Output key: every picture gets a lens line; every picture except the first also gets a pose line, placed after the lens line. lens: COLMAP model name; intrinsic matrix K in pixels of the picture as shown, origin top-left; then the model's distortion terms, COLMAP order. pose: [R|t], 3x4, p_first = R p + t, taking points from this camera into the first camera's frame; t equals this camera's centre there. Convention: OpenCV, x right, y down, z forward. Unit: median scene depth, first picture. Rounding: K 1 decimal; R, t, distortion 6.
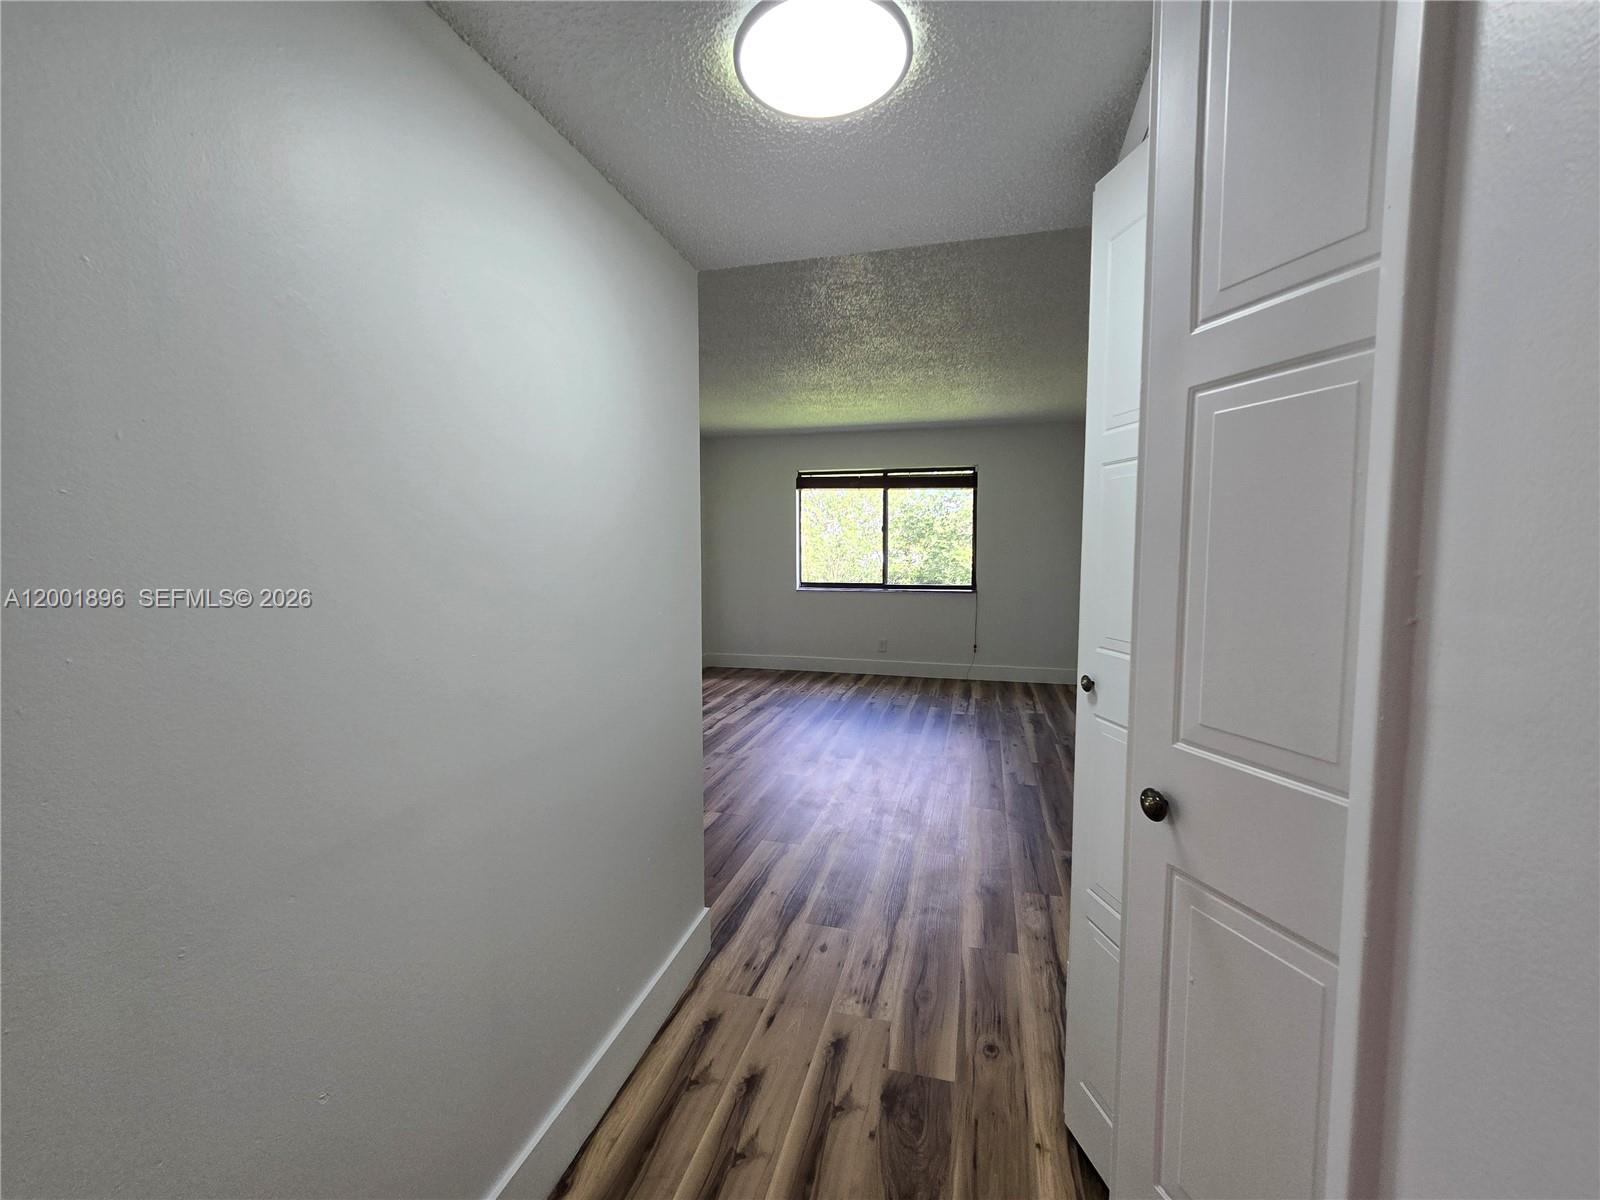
lens RADIAL K [[653.3, 0, 815.1], [0, 653.3, 597.1], [0, 0, 1]] dist [-0.005984, 0.002118]
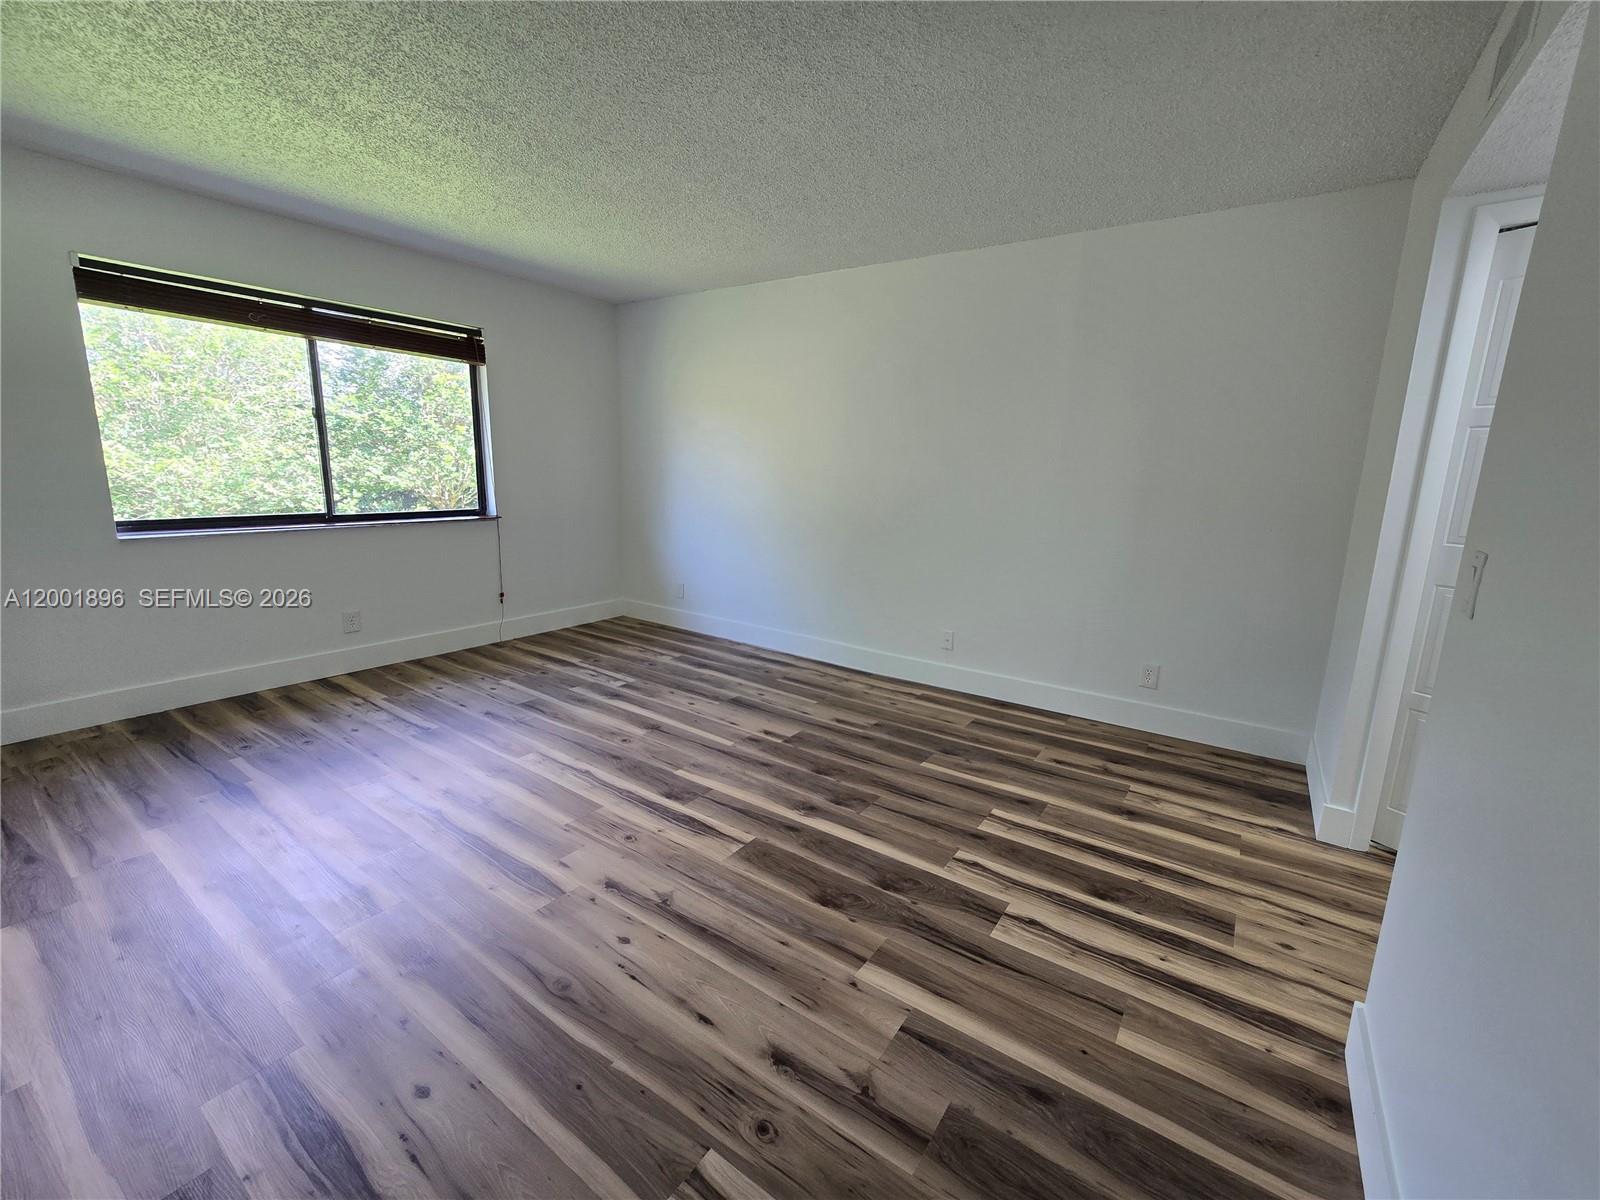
lens RADIAL K [[653.3, 0, 806.2], [0, 653.3, 602.8], [0, 0, 1]] dist [-0.005984, 0.002118]
pose [[0.343745, -0.178147, 0.922010, -0.294499], [0.049300, 0.983910, 0.171727, -0.021896], [-0.937768, -0.013575, 0.346997, 0.431821]]
